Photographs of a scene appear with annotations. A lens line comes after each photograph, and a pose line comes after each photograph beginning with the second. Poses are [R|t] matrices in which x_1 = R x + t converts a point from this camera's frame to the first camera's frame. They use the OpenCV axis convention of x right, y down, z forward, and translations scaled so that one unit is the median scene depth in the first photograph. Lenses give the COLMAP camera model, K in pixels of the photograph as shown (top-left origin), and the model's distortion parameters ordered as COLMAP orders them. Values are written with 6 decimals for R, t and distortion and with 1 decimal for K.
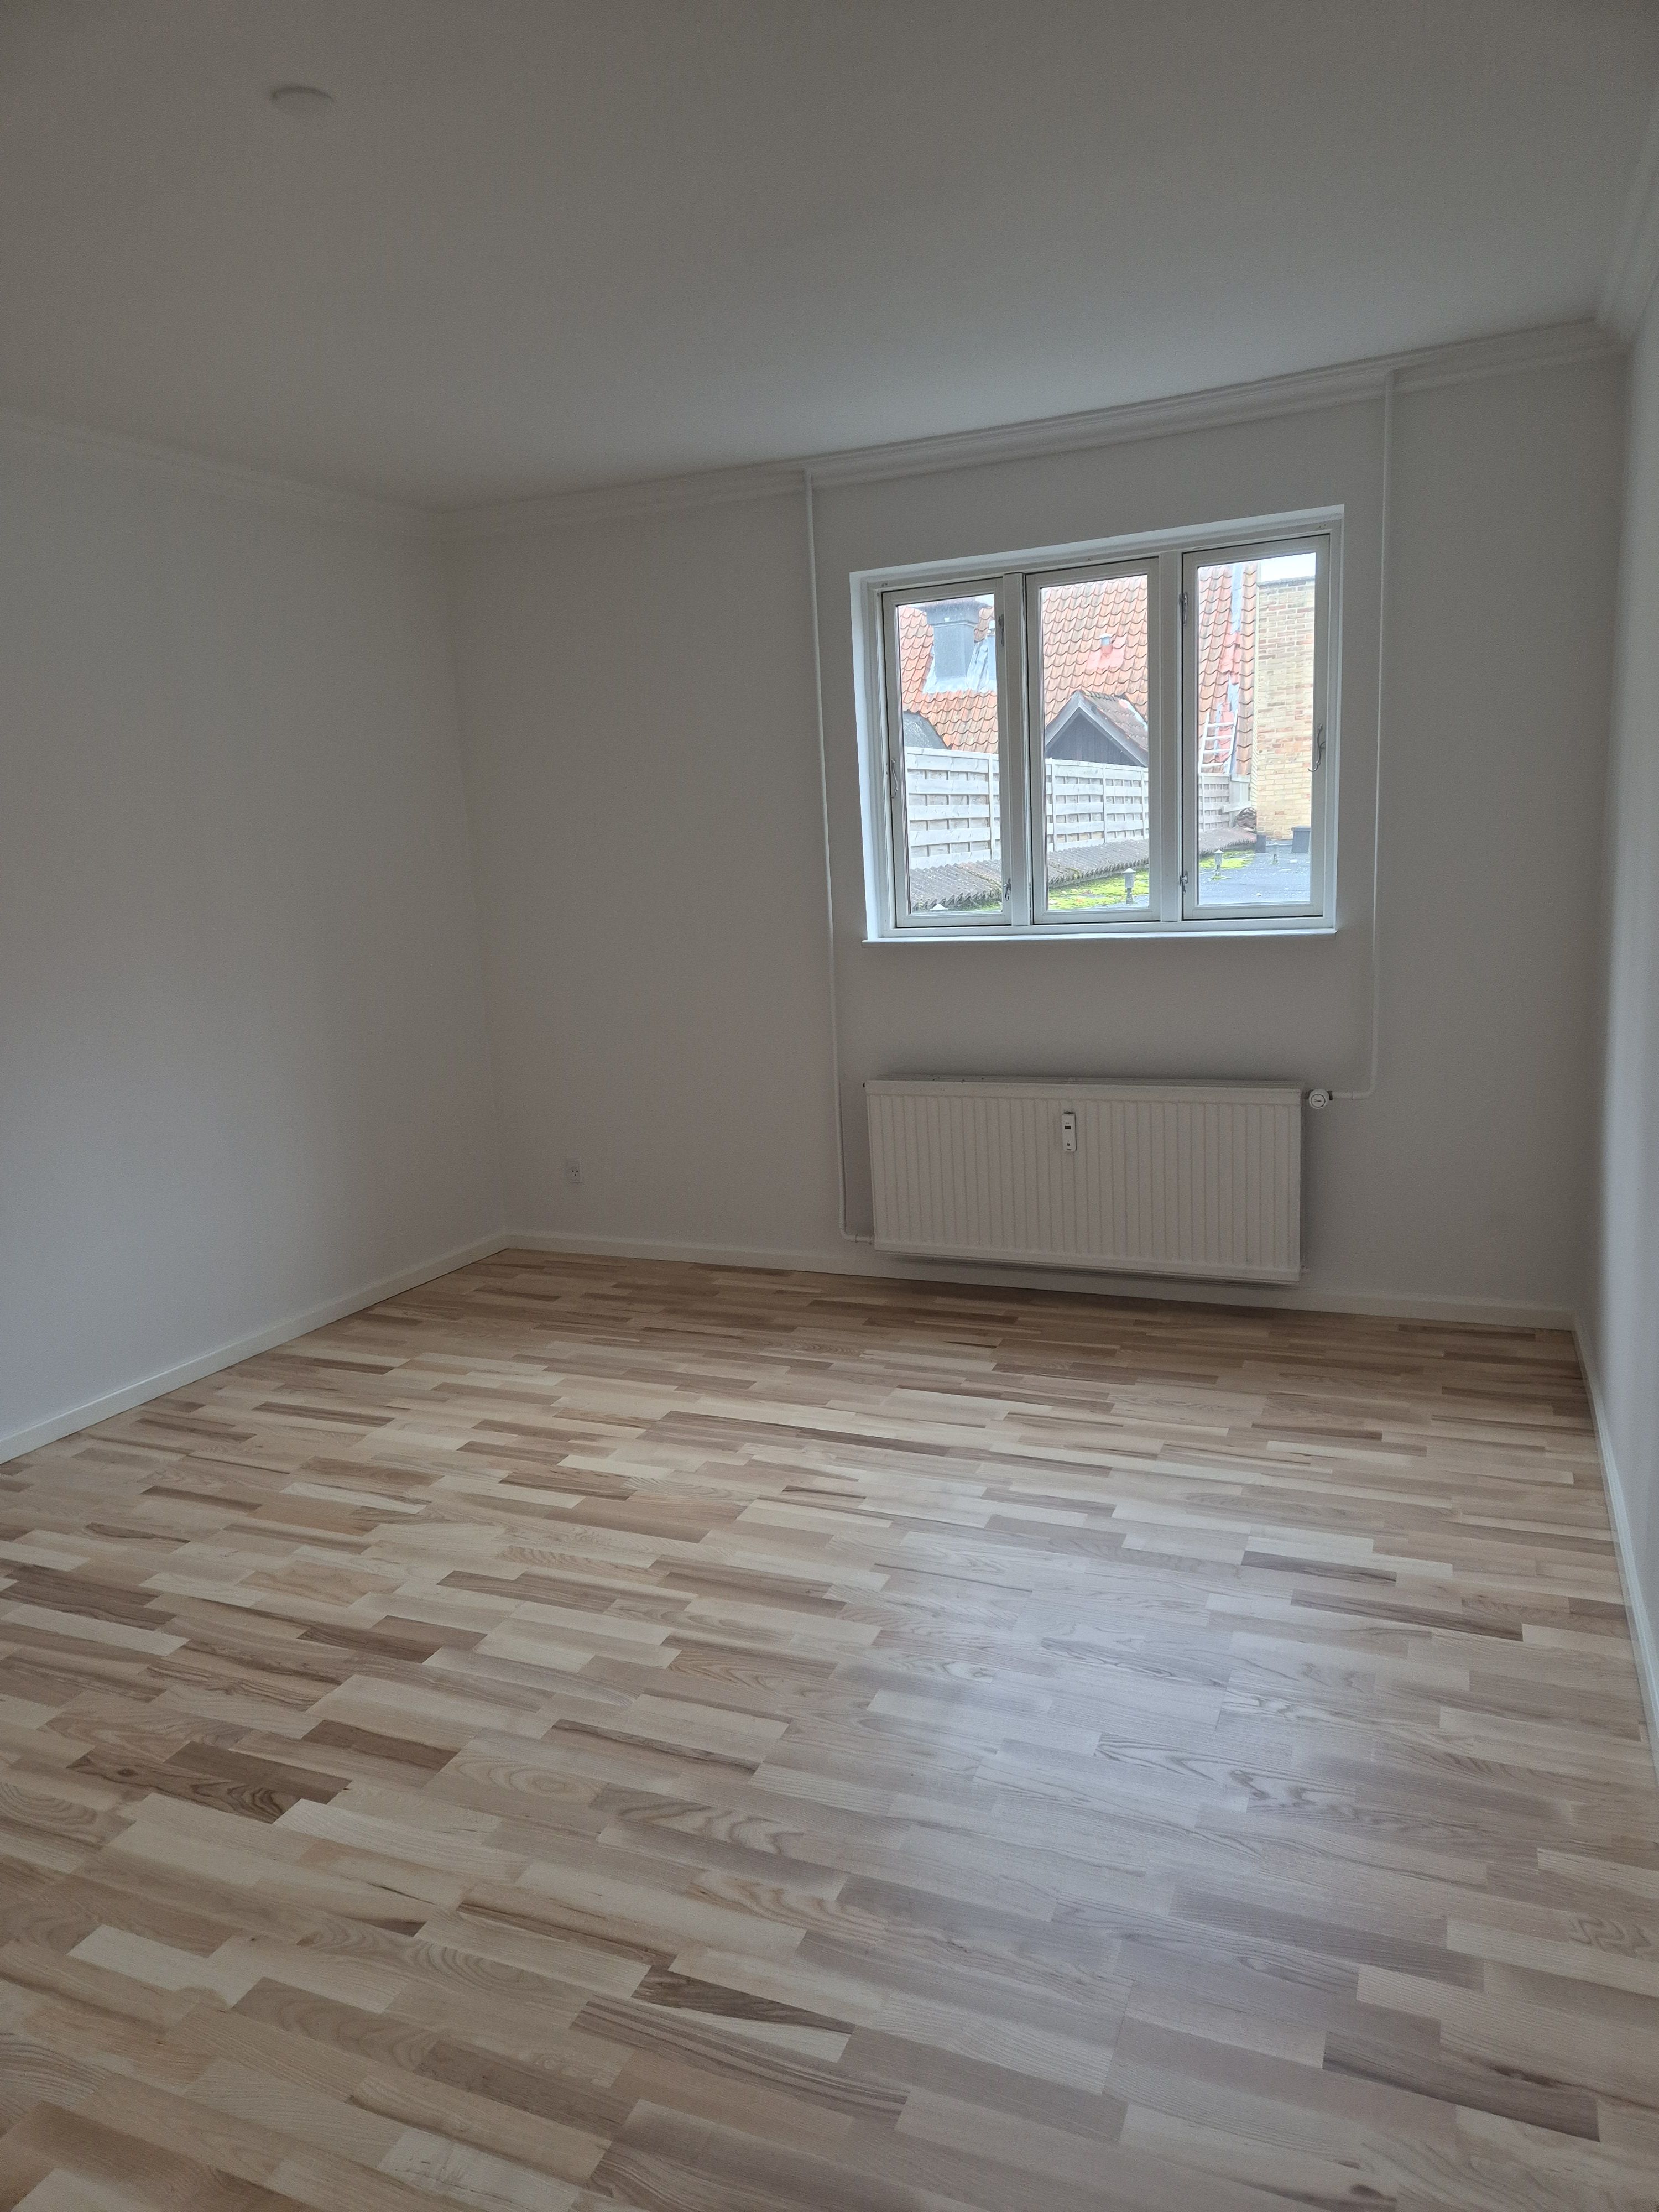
lens RADIAL K [[1484.9, 0, 826.0], [0, 1484.9, 1106.0], [0, 0, 1]] dist [-0.001343, -0.002344]
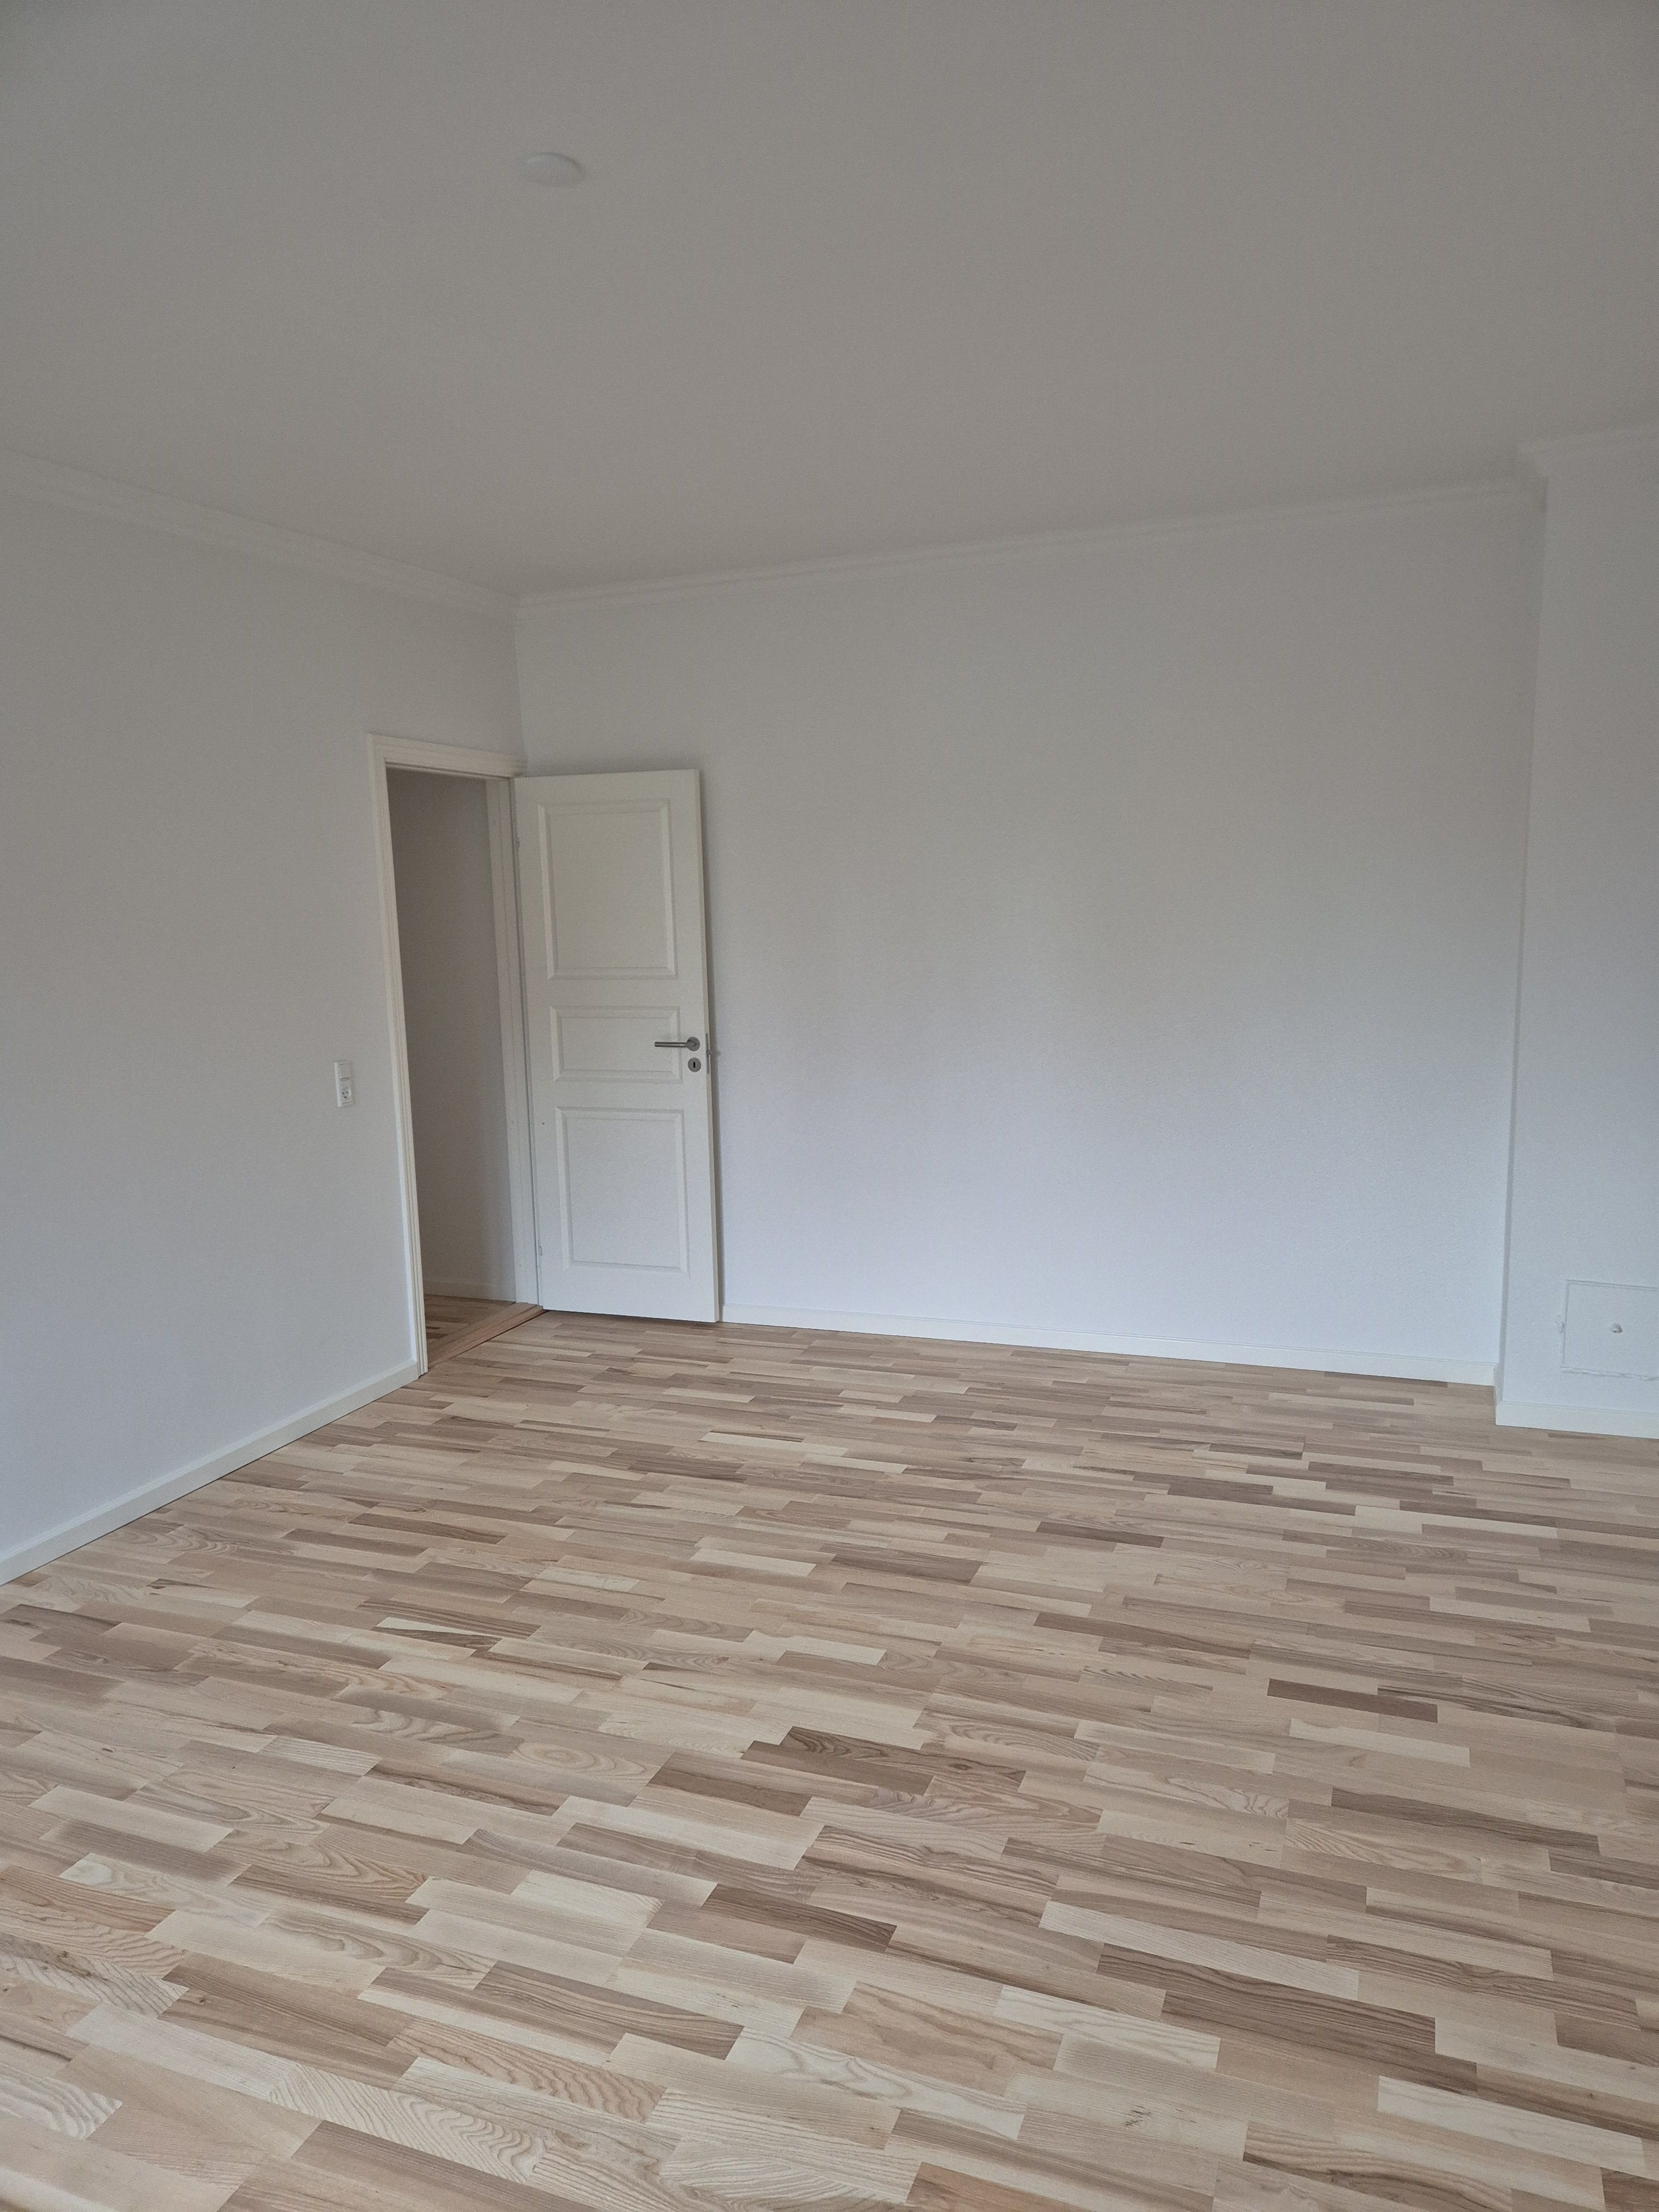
lens RADIAL K [[1484.9, 0, 834.5], [0, 1484.9, 1106.6], [0, 0, 1]] dist [-0.001343, -0.002344]
pose [[-0.997830, 0.063776, -0.016370, -0.391677], [0.055502, 0.948456, 0.312011, -0.333171], [0.035425, 0.310425, -0.949938, 1.849308]]
